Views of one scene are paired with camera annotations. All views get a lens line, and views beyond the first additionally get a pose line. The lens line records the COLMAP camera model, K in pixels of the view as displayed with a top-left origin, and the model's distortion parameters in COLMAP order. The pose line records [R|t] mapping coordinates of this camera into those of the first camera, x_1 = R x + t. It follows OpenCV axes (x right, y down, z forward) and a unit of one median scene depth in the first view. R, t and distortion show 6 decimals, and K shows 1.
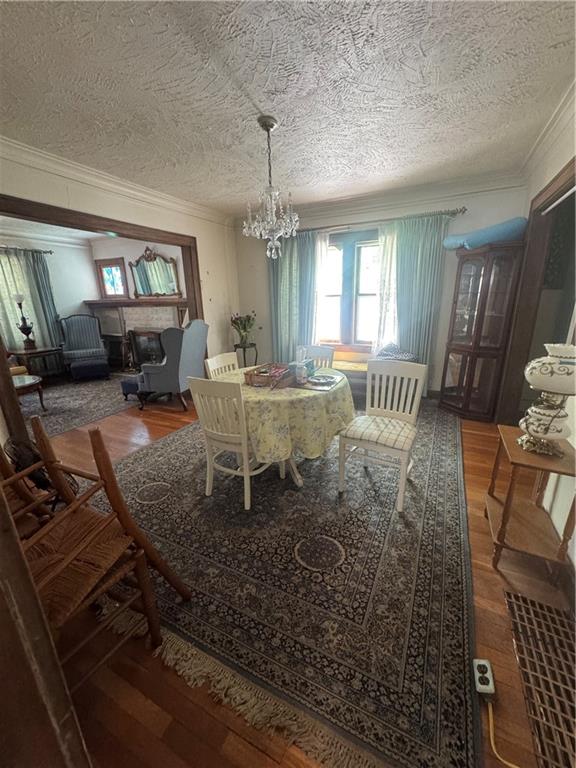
lens RADIAL K [[306.5, 0, 287.3], [0, 306.5, 387.6], [0, 0, 1]] dist [-0.001492, 0.000476]
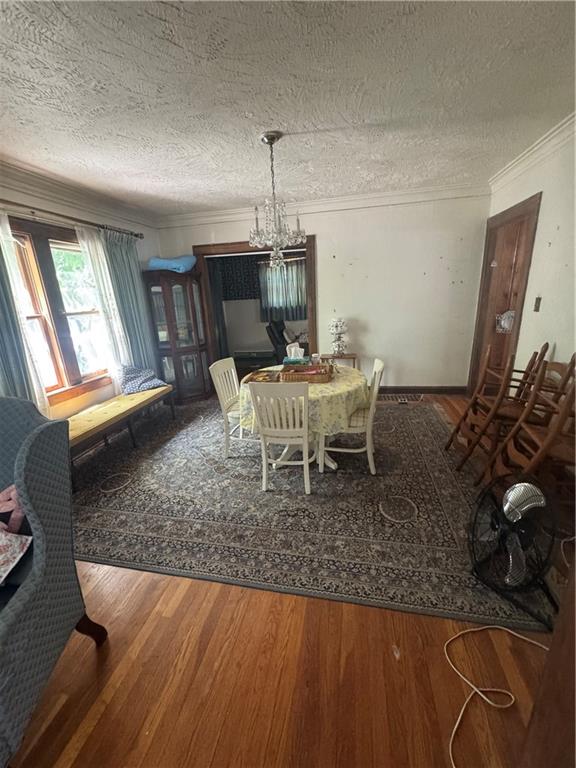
lens RADIAL K [[306.5, 0, 290.6], [0, 306.5, 384.8], [0, 0, 1]] dist [-0.001492, 0.000476]
pose [[-0.262119, -0.249892, 0.932120, -1.202382], [0.324652, 0.886760, 0.329026, -0.437719], [-0.908788, 0.388859, -0.151308, 1.373506]]
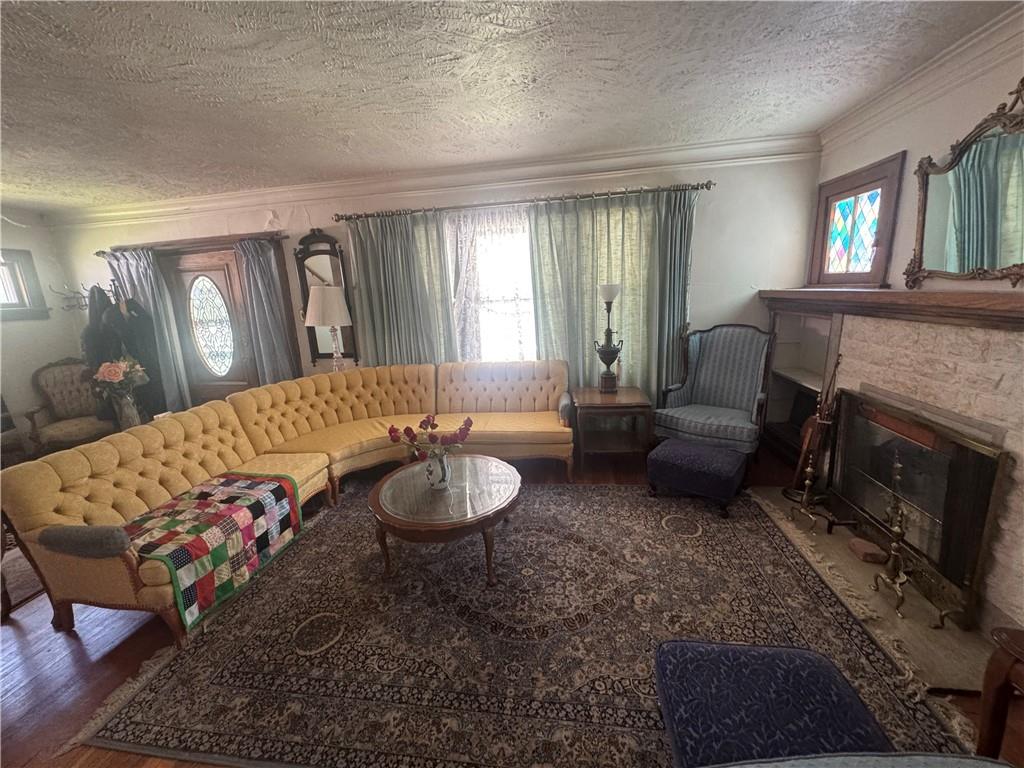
lens RADIAL K [[408.7, 0, 513.6], [0, 408.7, 379.3], [0, 0, 1]] dist [-0.001492, 0.000476]
pose [[0.308473, 0.209831, -0.927801, -0.647923], [-0.226759, 0.963469, 0.142506, -0.492510], [0.923810, 0.166428, 0.344785, 1.494465]]
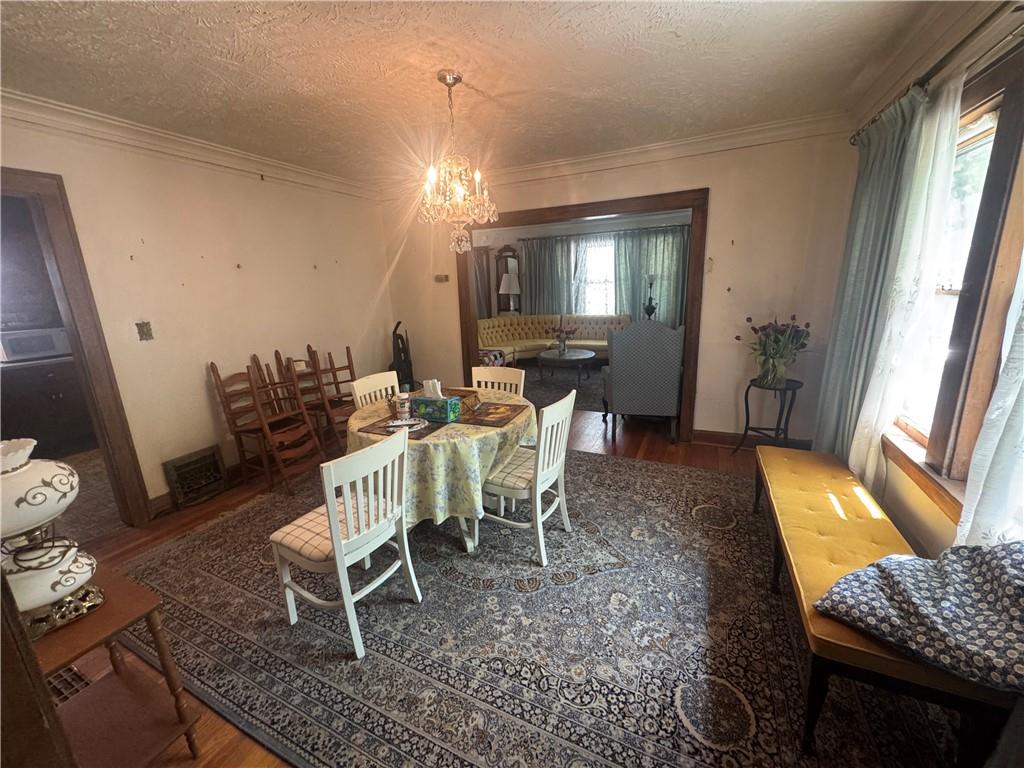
lens RADIAL K [[408.7, 0, 509.7], [0, 408.7, 383.8], [0, 0, 1]] dist [-0.001492, 0.000476]
pose [[0.023052, 0.264187, -0.964196, 1.087663], [-0.244947, 0.936548, 0.250755, -0.440468], [0.969262, 0.230396, 0.086301, 1.192134]]
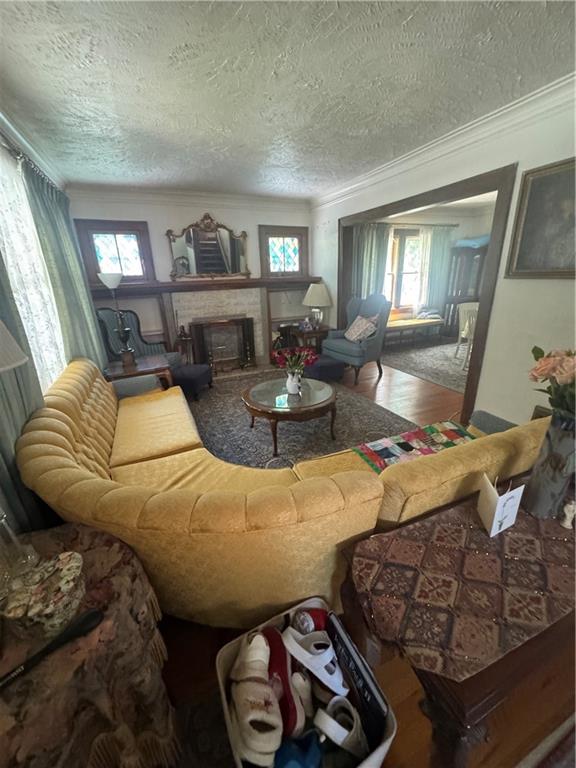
lens RADIAL K [[306.5, 0, 289.8], [0, 306.5, 379.4], [0, 0, 1]] dist [-0.001492, 0.000476]
pose [[0.643543, -0.251998, 0.722738, -2.548158], [0.238094, 0.963310, 0.123874, -0.241391], [-0.727437, 0.092361, 0.679930, 0.880658]]
